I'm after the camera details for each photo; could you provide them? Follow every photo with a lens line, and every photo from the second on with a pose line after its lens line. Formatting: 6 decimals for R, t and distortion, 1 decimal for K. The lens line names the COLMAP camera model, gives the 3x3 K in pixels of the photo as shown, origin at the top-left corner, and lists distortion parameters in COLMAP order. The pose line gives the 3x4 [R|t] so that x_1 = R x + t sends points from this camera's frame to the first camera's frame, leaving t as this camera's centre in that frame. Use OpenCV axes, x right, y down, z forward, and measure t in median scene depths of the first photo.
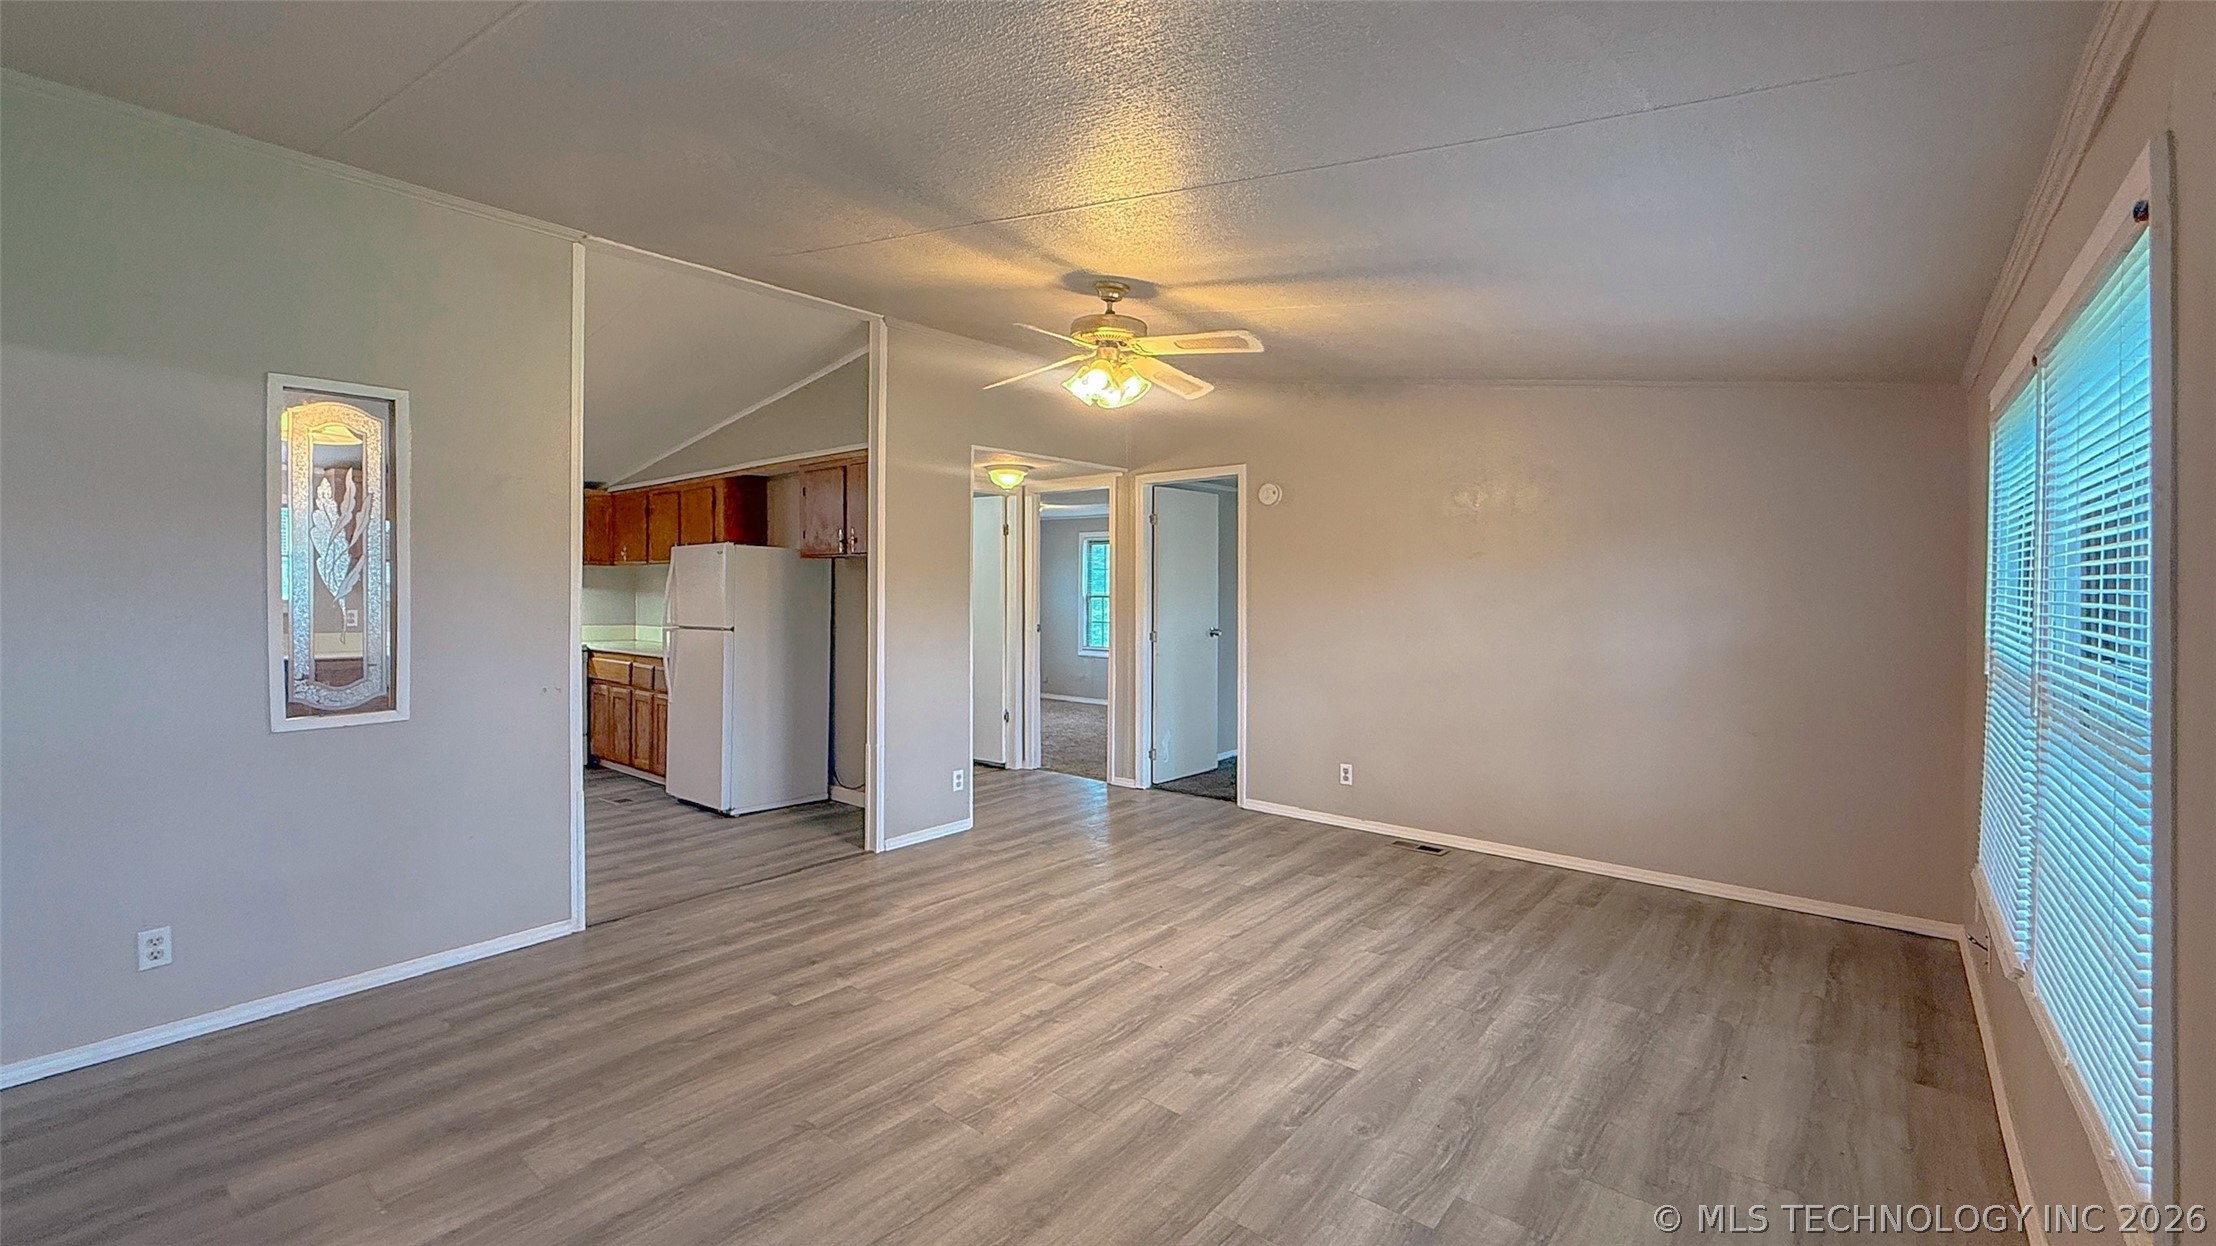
lens RADIAL K [[893.5, 0, 1086.6], [0, 893.5, 592.6], [0, 0, 1]] dist [0.001299, -0.000823]
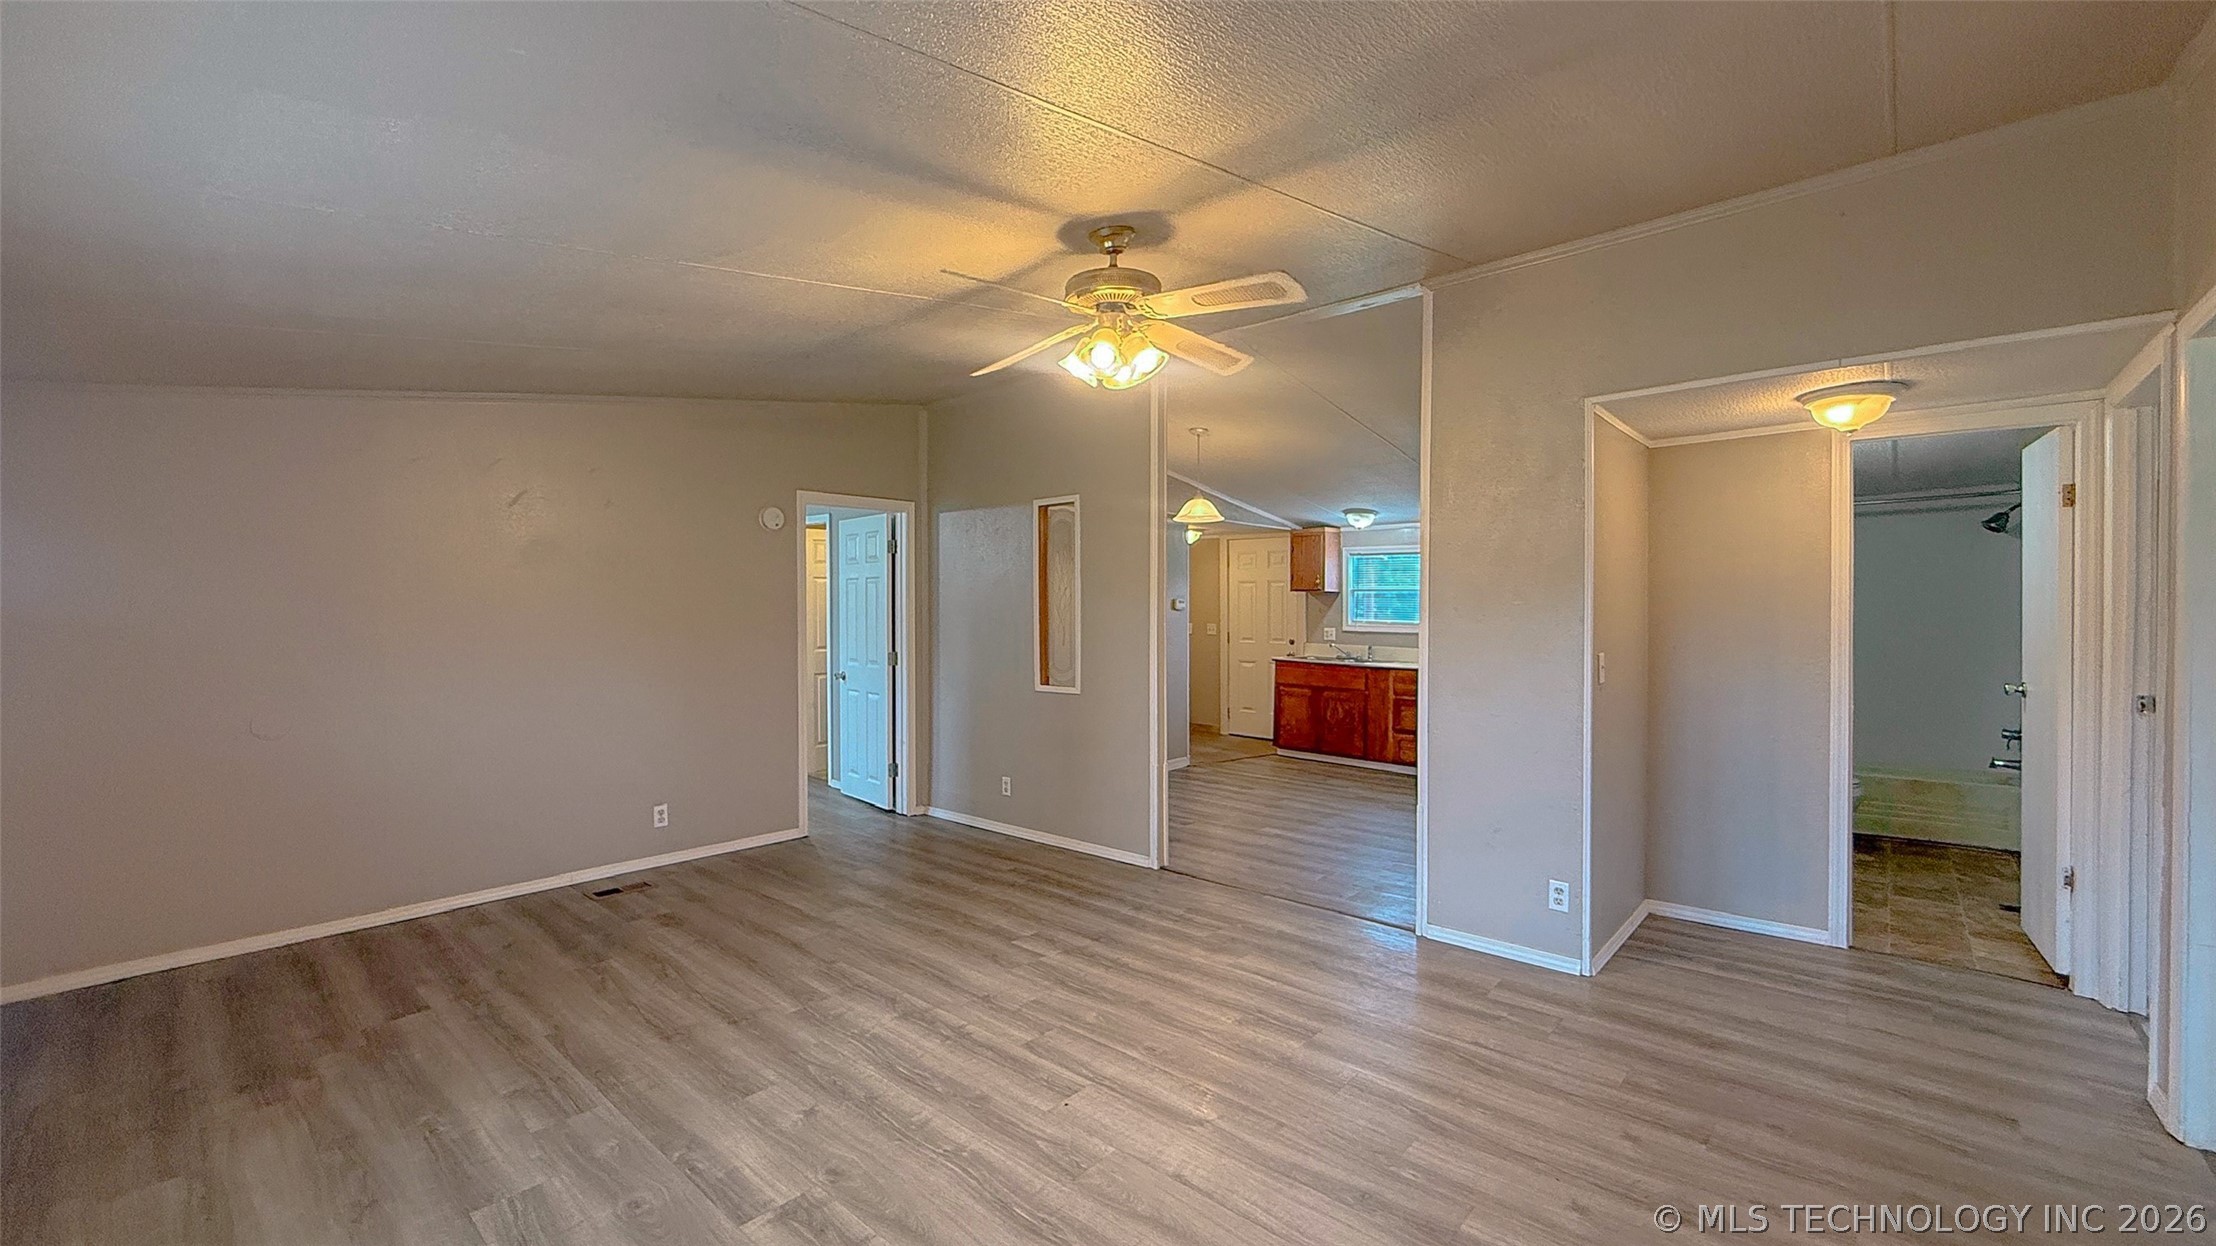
lens RADIAL K [[893.5, 0, 1121.8], [0, 893.5, 623.5], [0, 0, 1]] dist [0.001299, -0.000823]
pose [[-0.008418, 0.009863, -0.999916, 0.756385], [-0.005223, 0.999937, 0.009907, -0.004430], [0.999951, 0.005306, -0.008366, 0.935159]]
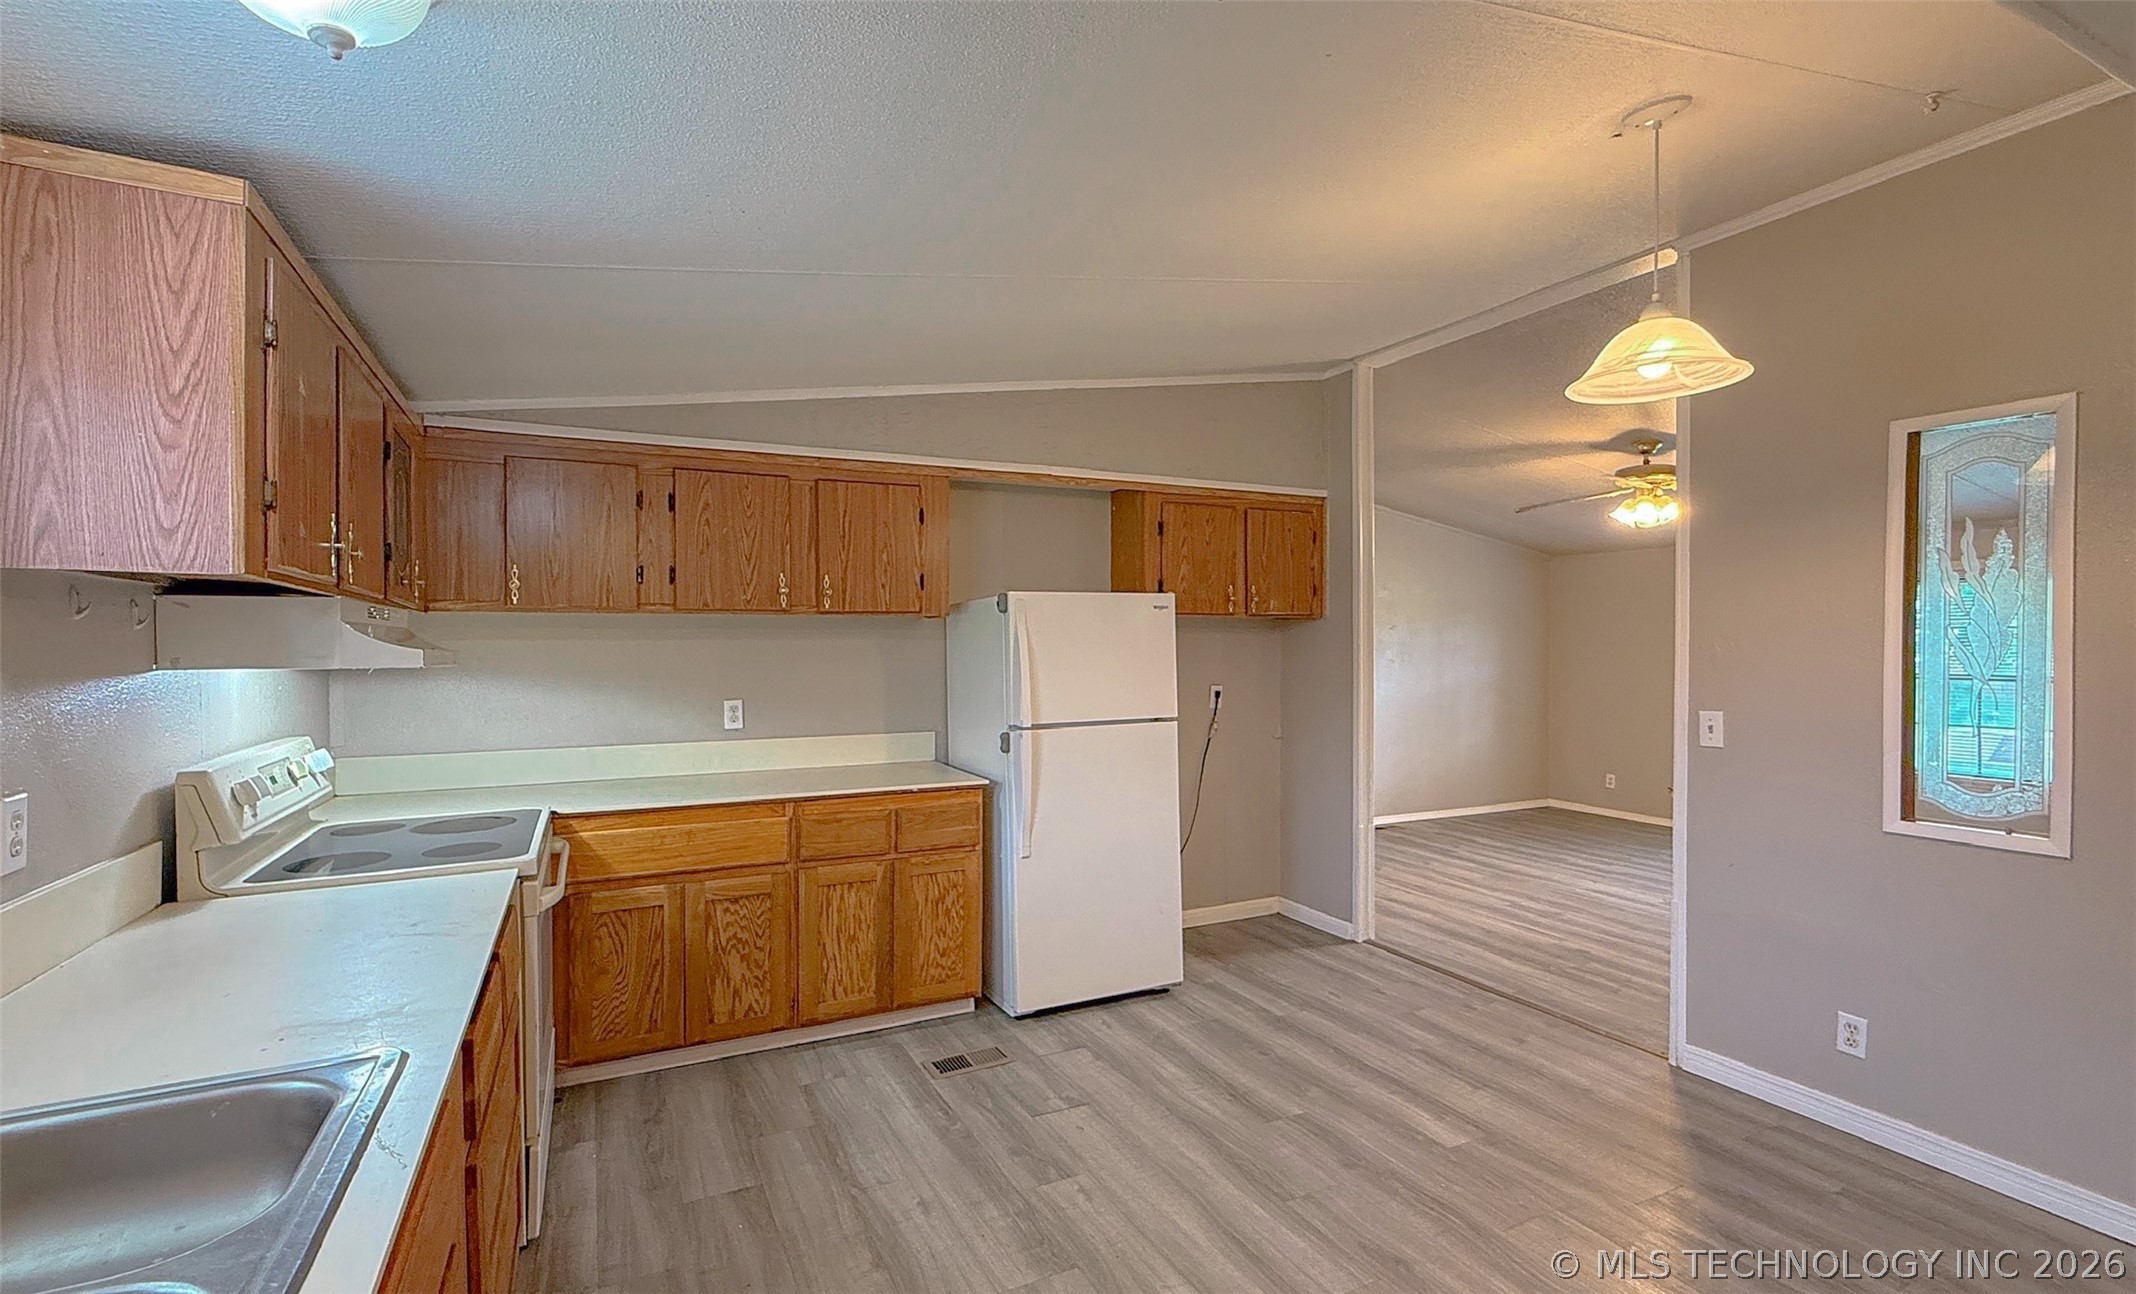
lens RADIAL K [[929.0, 0, 1033.3], [0, 929.0, 656.9], [0, 0, 1]] dist [0.013581, -0.000206]
pose [[0.412939, -0.018866, 0.910563, -1.618544], [0.006213, 0.999821, 0.017898, -0.030665], [-0.910738, -0.001733, 0.412982, 1.178252]]
